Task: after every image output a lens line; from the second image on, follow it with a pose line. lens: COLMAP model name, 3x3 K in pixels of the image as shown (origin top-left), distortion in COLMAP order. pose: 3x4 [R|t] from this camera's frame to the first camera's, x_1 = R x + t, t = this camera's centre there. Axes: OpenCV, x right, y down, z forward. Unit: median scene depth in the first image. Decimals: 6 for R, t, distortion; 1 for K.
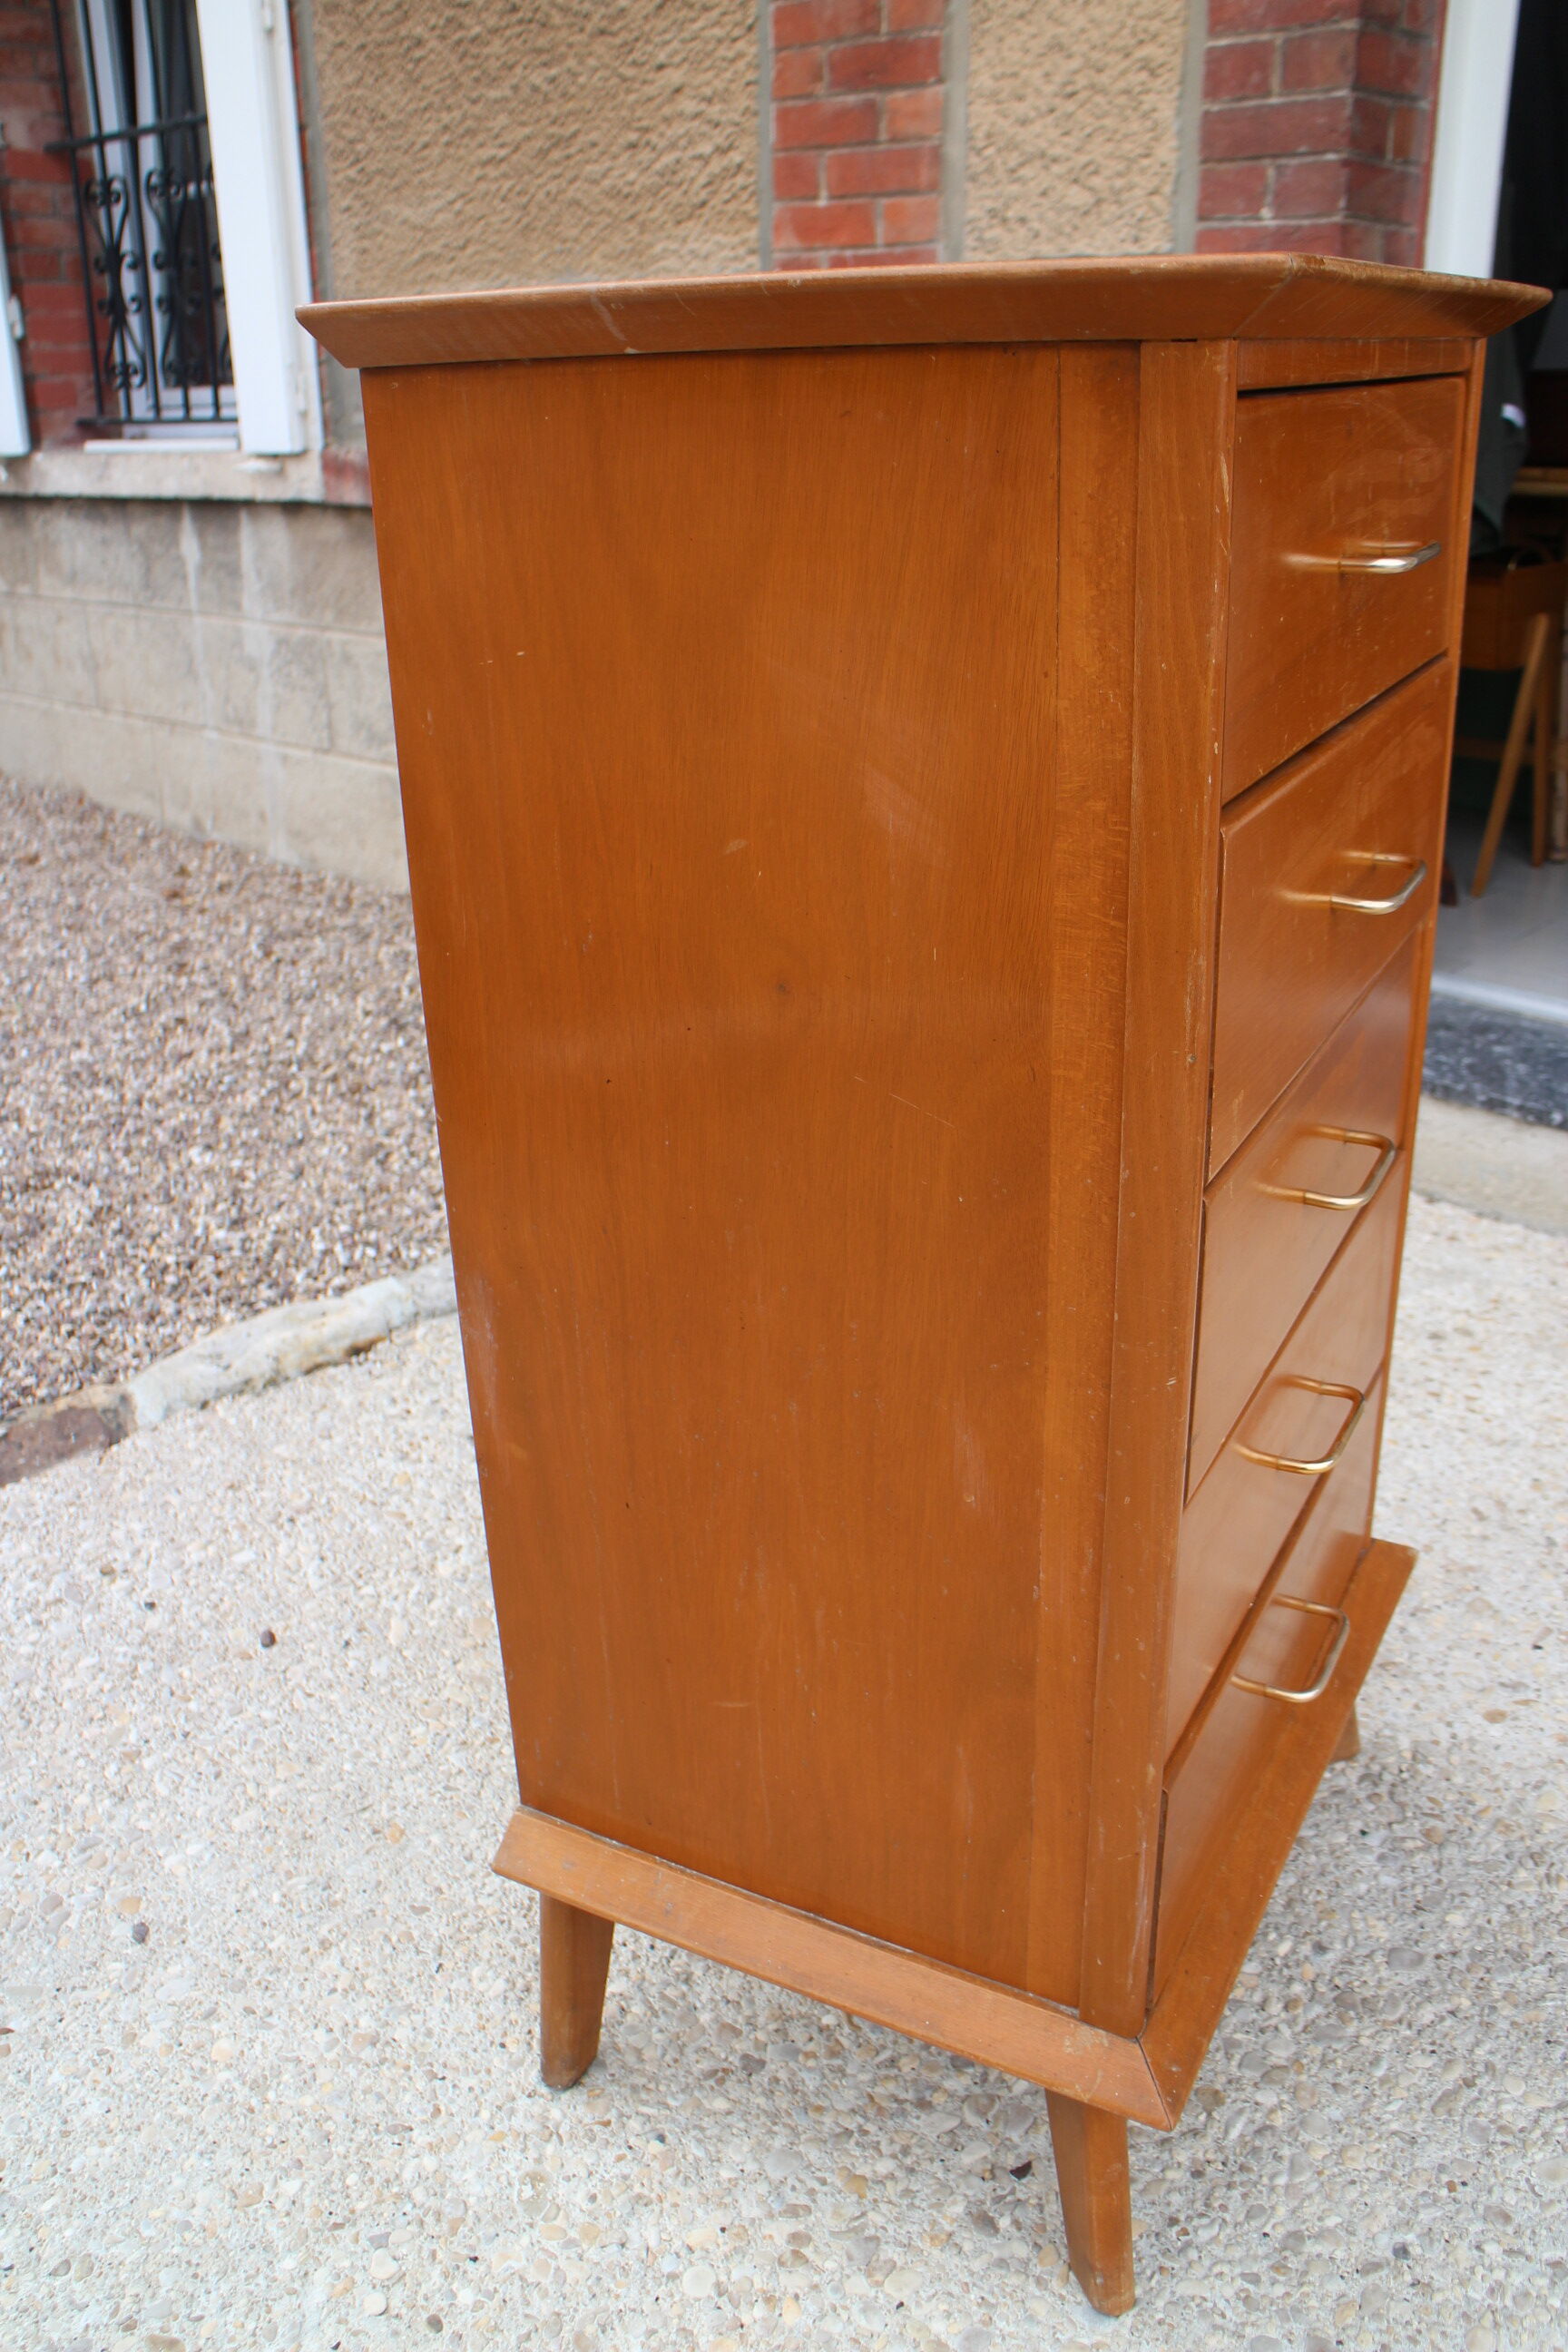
lens RADIAL K [[1933.1, 0, 799.6], [0, 1933.1, 1186.9], [0, 0, 1]] dist [-0.166507, 0.136691]
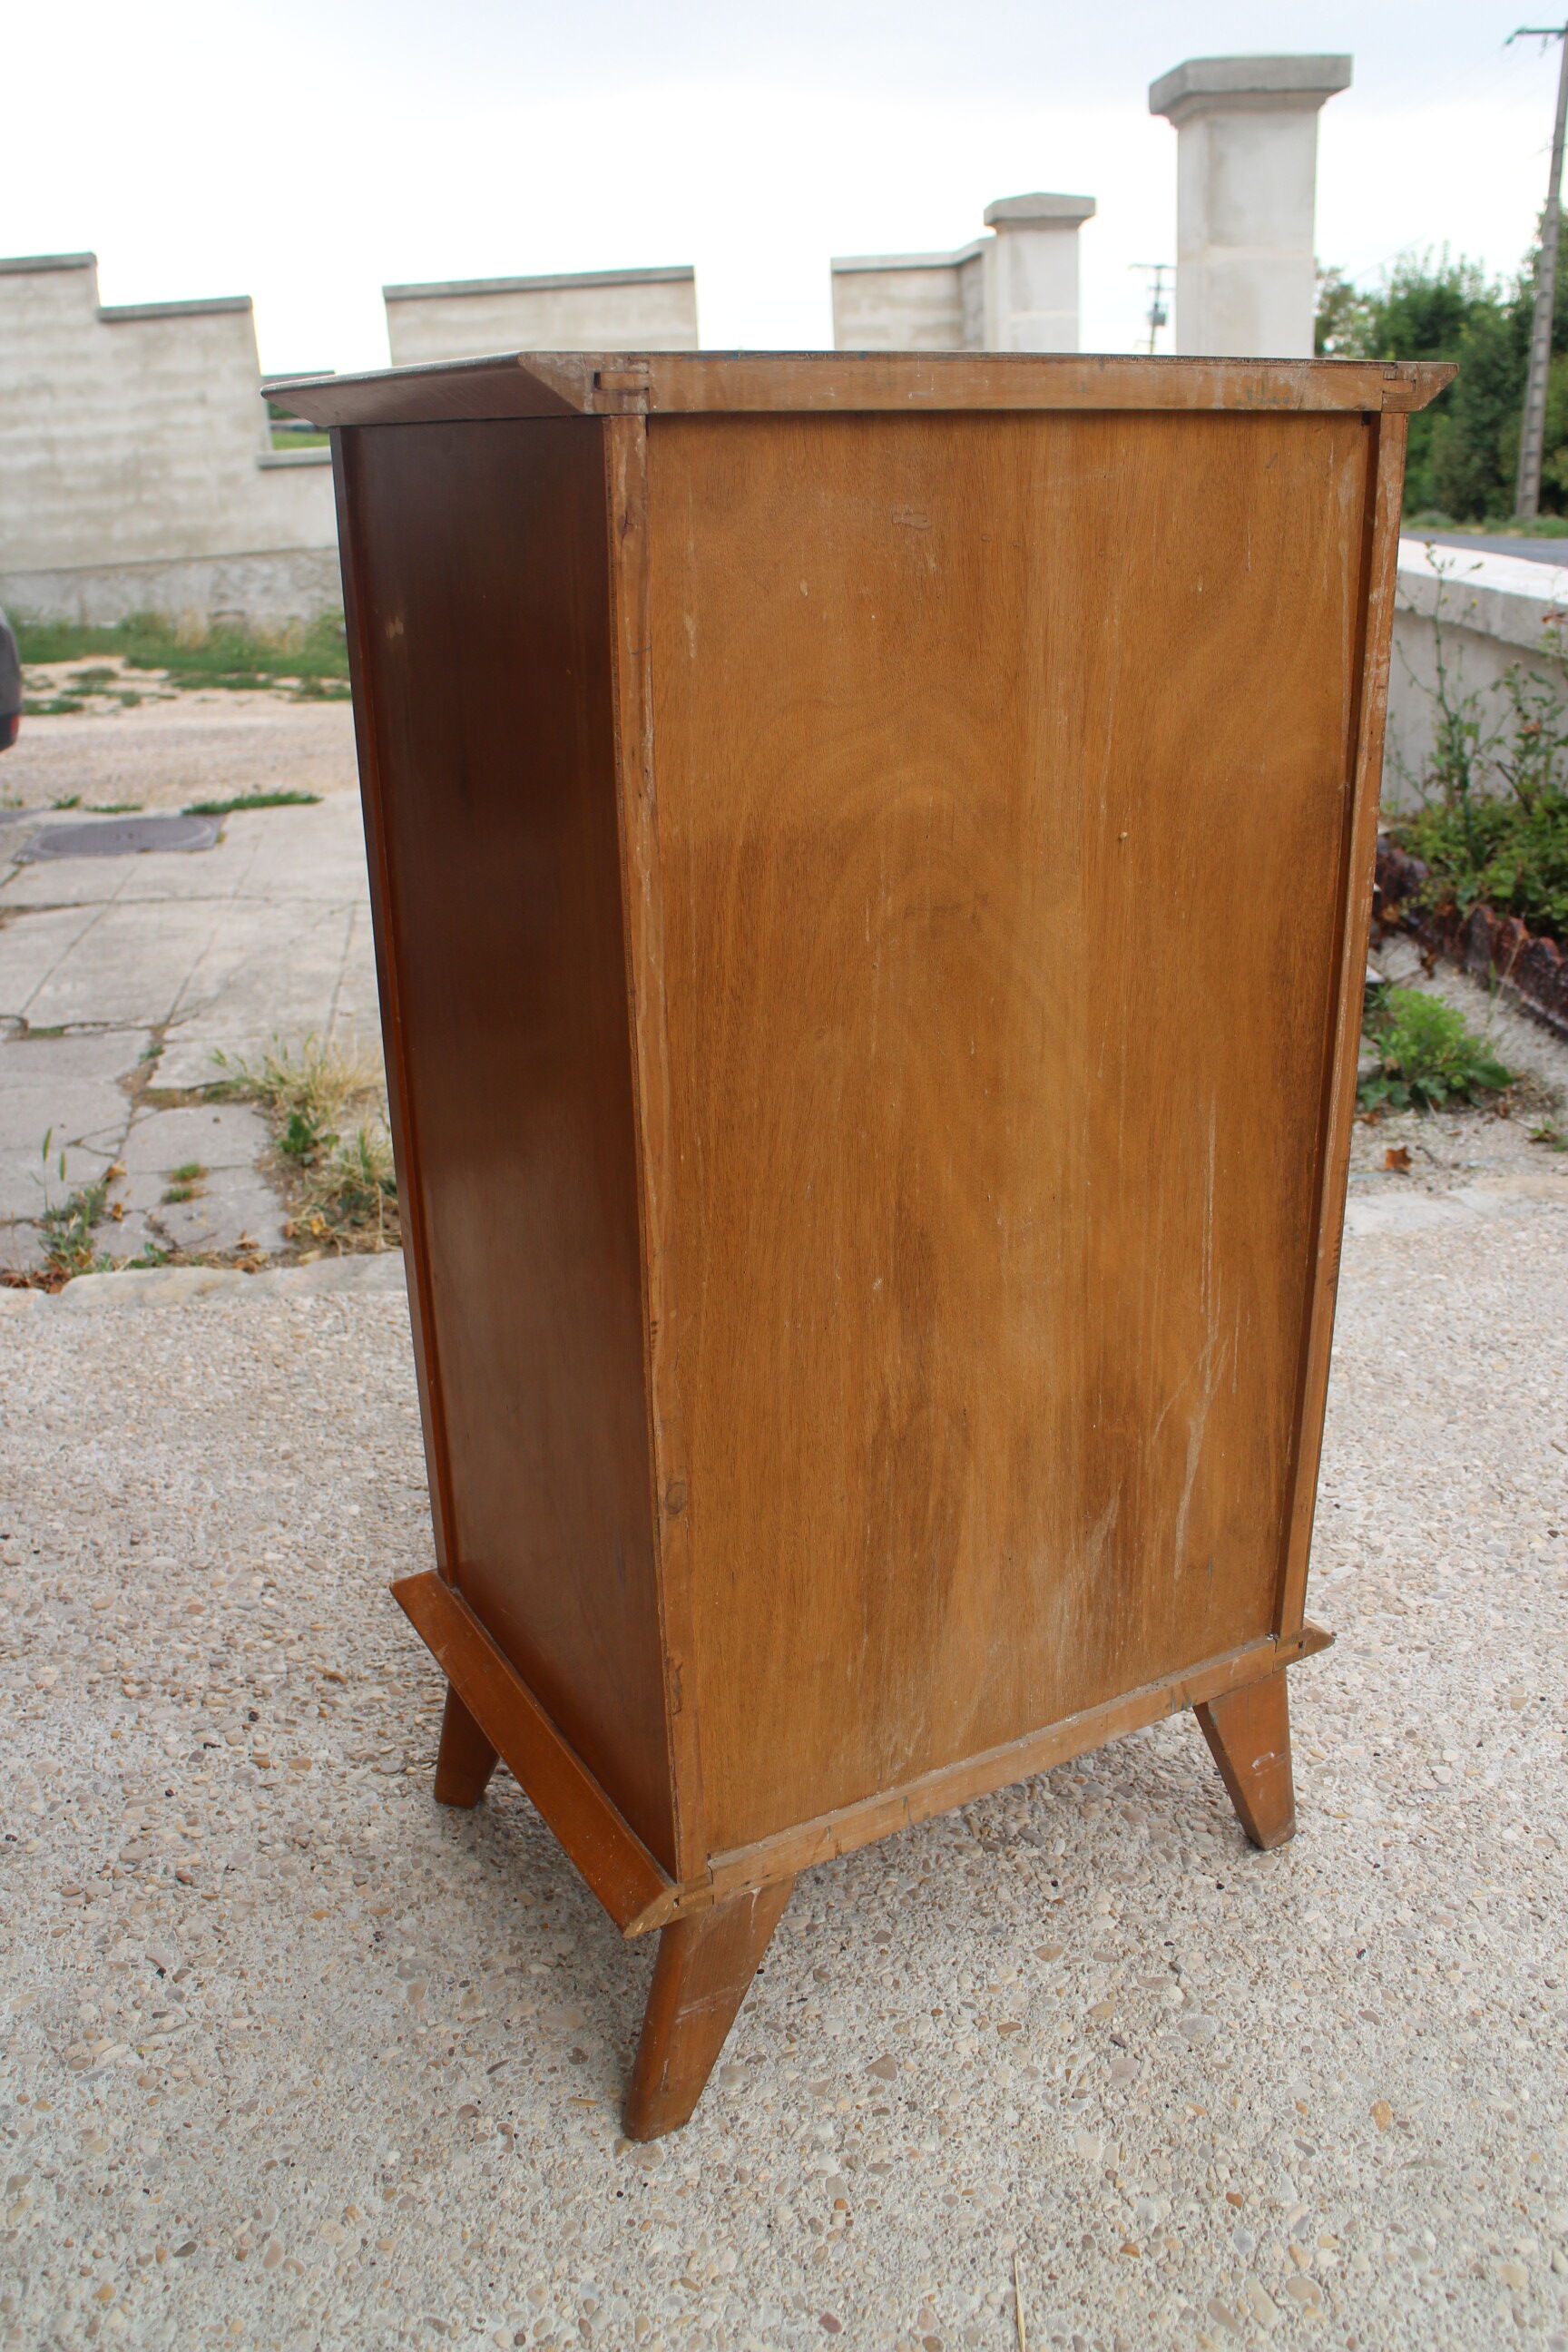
lens RADIAL K [[1933.1, 0, 799.6], [0, 1933.1, 1186.9], [0, 0, 1]] dist [-0.166507, 0.136691]
pose [[-0.848118, -0.150280, 0.508047, -0.183732], [0.262818, 0.713287, 0.649729, -0.297445], [-0.460025, 0.684571, -0.565455, 0.679292]]
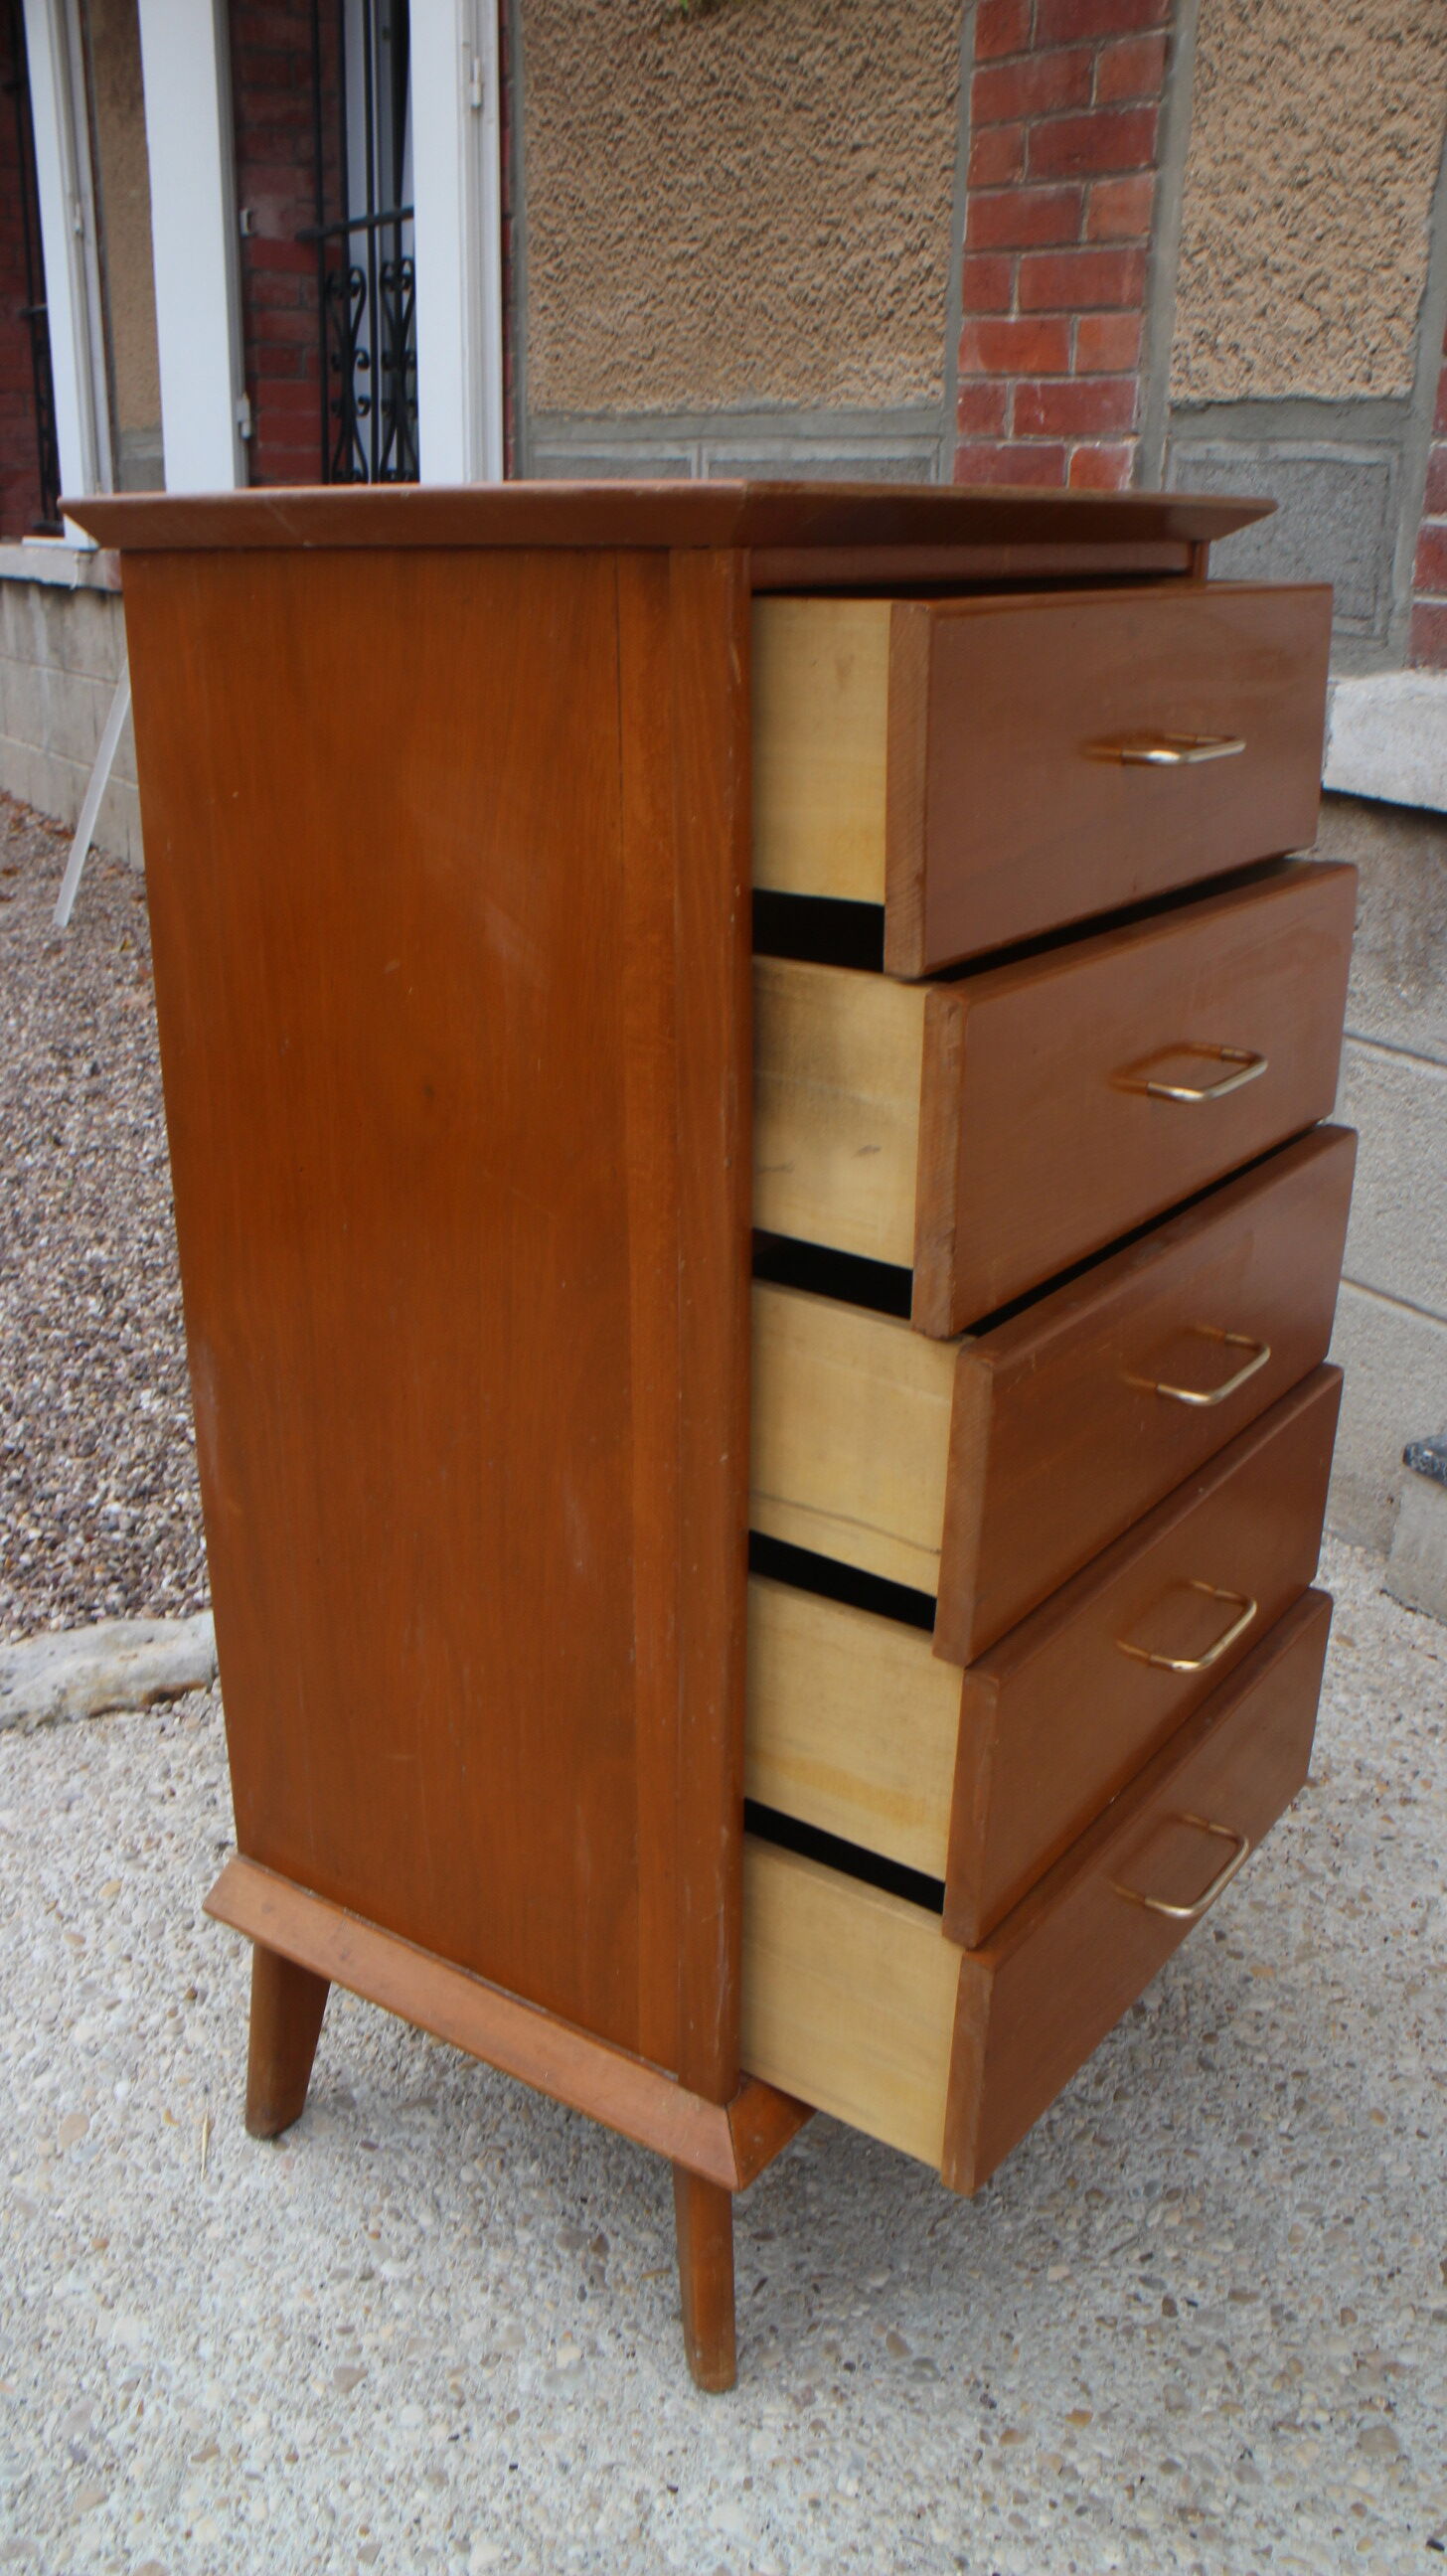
lens RADIAL K [[2102.1, 0, 720.2], [0, 2102.1, 1329.7], [0, 0, 1]] dist [-0.180274, 0.147622]
pose [[0.961169, 0.133871, -0.241314, 0.151657], [-0.137765, 0.990465, 0.000744, -0.082062], [0.239113, 0.032529, 0.970447, 0.143936]]
